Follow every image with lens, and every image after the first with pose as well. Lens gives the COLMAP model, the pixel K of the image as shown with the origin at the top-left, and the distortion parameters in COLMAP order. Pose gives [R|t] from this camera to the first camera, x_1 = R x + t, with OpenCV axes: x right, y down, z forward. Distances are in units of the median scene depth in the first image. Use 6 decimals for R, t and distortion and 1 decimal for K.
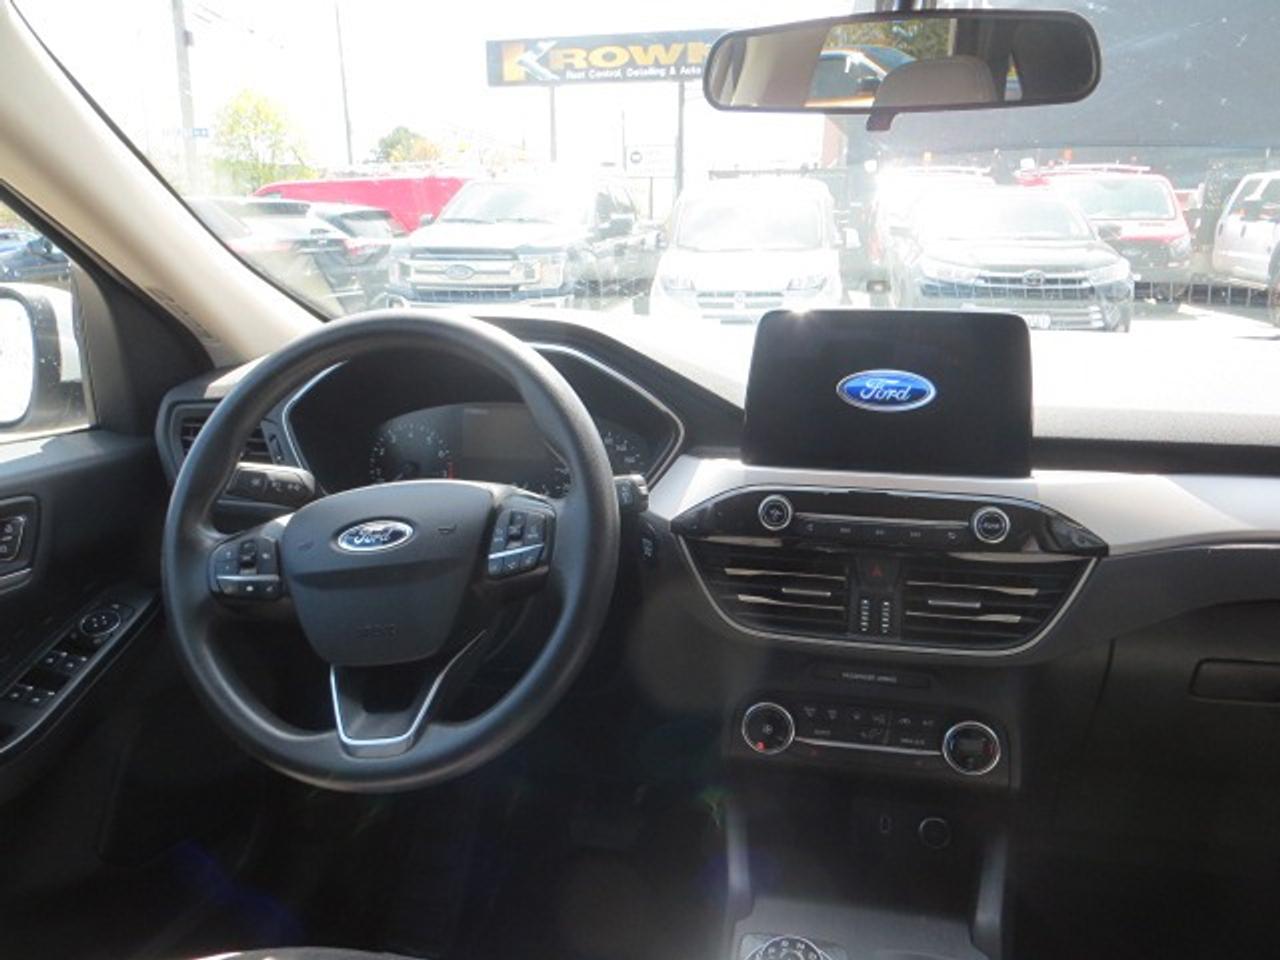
lens RADIAL K [[962.4, 0, 640.9], [0, 962.4, 482.8], [0, 0, 1]] dist [-0.013115, 0.009281]
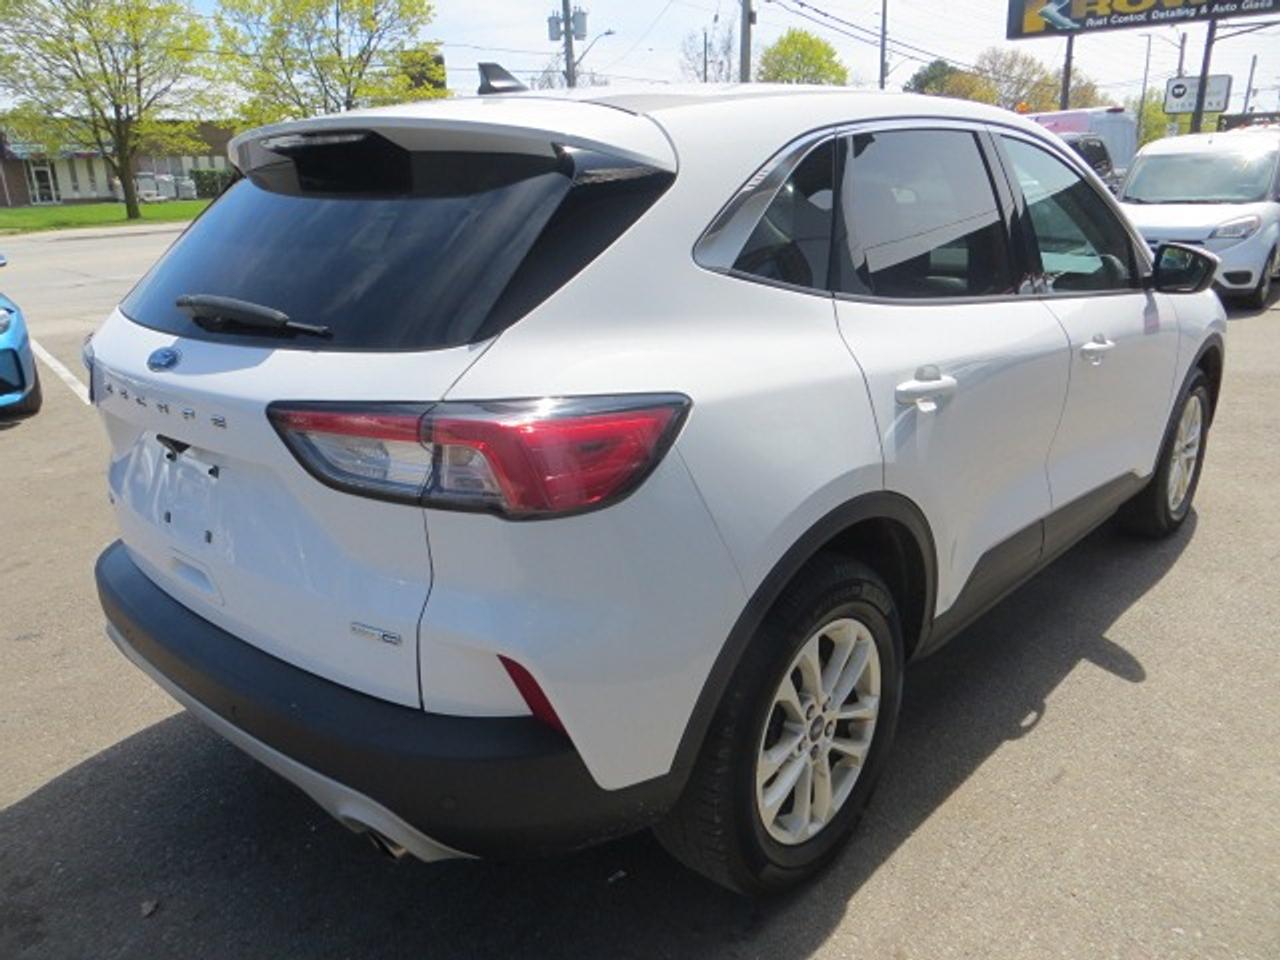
lens RADIAL K [[962.4, 0, 639.2], [0, 962.4, 481.8], [0, 0, 1]] dist [-0.013115, 0.009281]
pose [[0.870072, 0.140597, -0.472448, 0.061145], [-0.111754, 0.989766, 0.088739, 0.027872], [0.480090, -0.024412, 0.876880, -0.151638]]
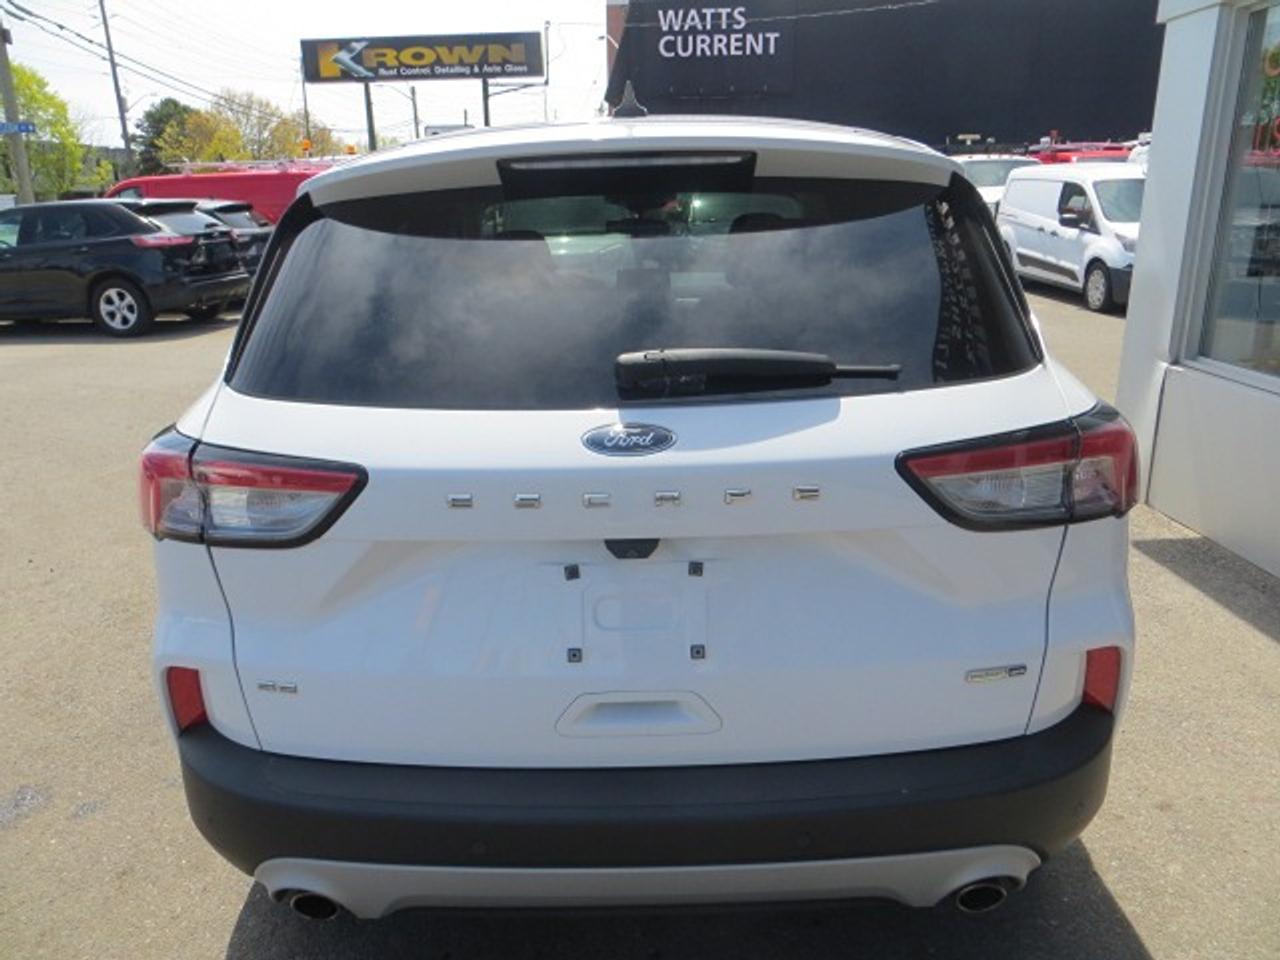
lens RADIAL K [[962.4, 0, 637.3], [0, 962.4, 481.6], [0, 0, 1]] dist [-0.013115, 0.009281]
pose [[0.978470, -0.078999, 0.190672, -0.035516], [0.073310, 0.996633, 0.036722, 0.029876], [-0.192931, -0.021954, 0.980967, -0.161626]]
